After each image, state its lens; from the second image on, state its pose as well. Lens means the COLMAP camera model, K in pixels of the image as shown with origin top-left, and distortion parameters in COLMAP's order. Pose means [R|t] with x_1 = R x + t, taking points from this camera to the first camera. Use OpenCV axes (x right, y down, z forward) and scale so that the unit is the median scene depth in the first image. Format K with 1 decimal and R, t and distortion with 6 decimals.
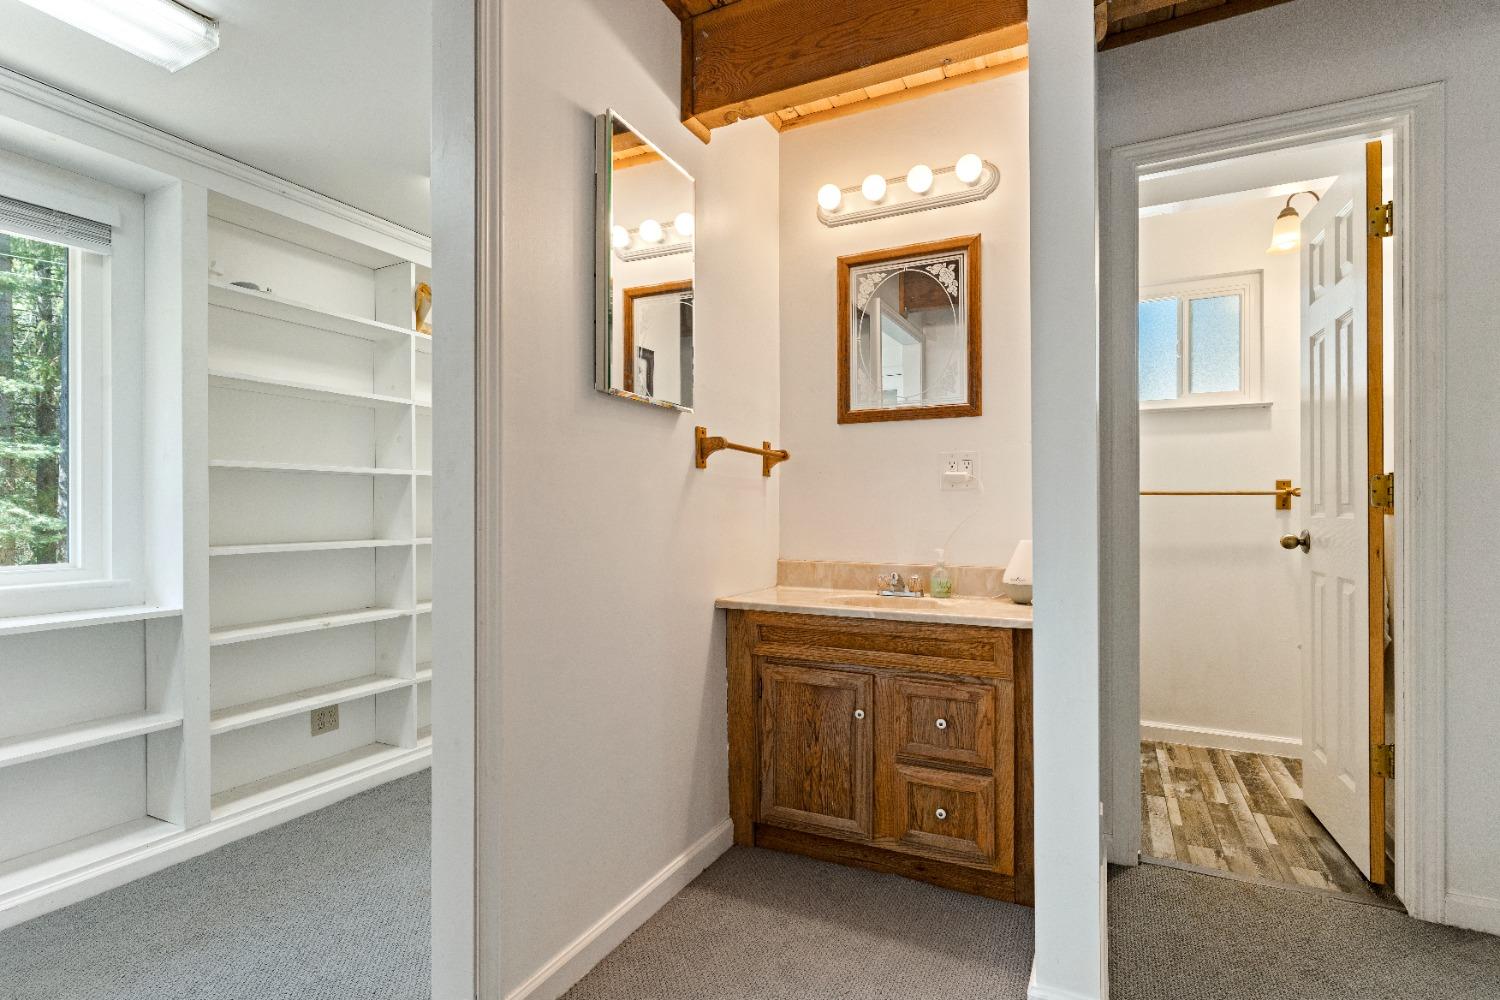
lens RADIAL K [[725.1, 0, 753.5], [0, 725.1, 503.7], [0, 0, 1]] dist [-0.001674, -0.000491]
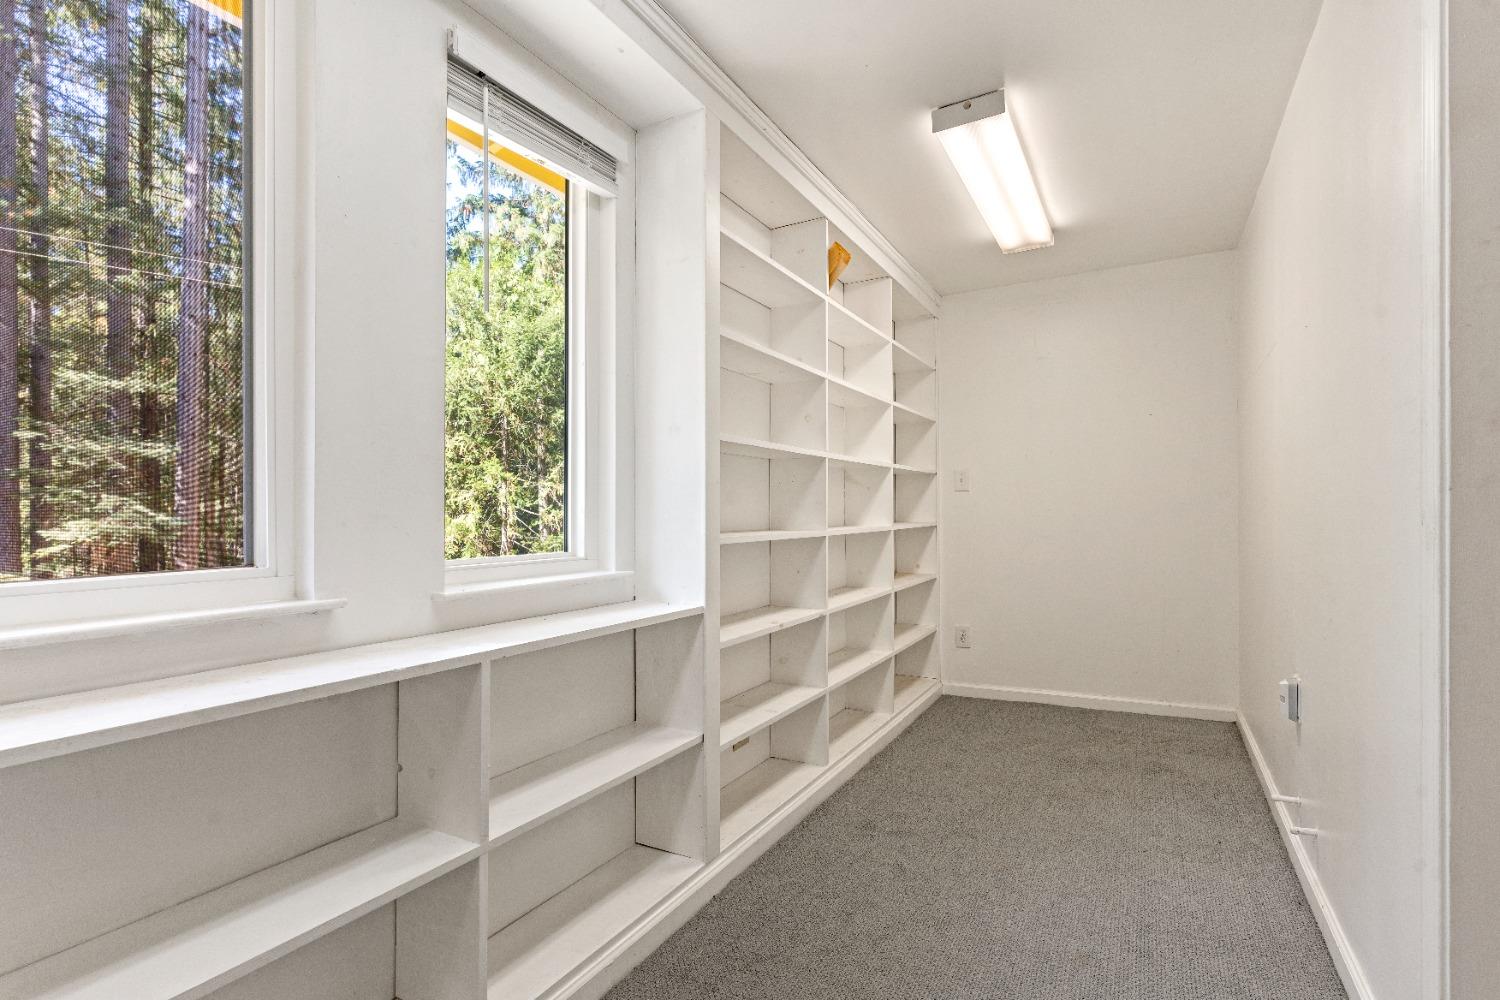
lens RADIAL K [[750.0, 0, 750.0], [0, 750.0, 500.0], [0, 0, 1]] dist [-0.051385, -0.000284]
pose [[0.999056, 0.000743, -0.043446, -0.667798], [-0.001044, 0.999976, -0.006902, 0.024965], [0.043440, 0.006940, 0.999032, 0.117850]]
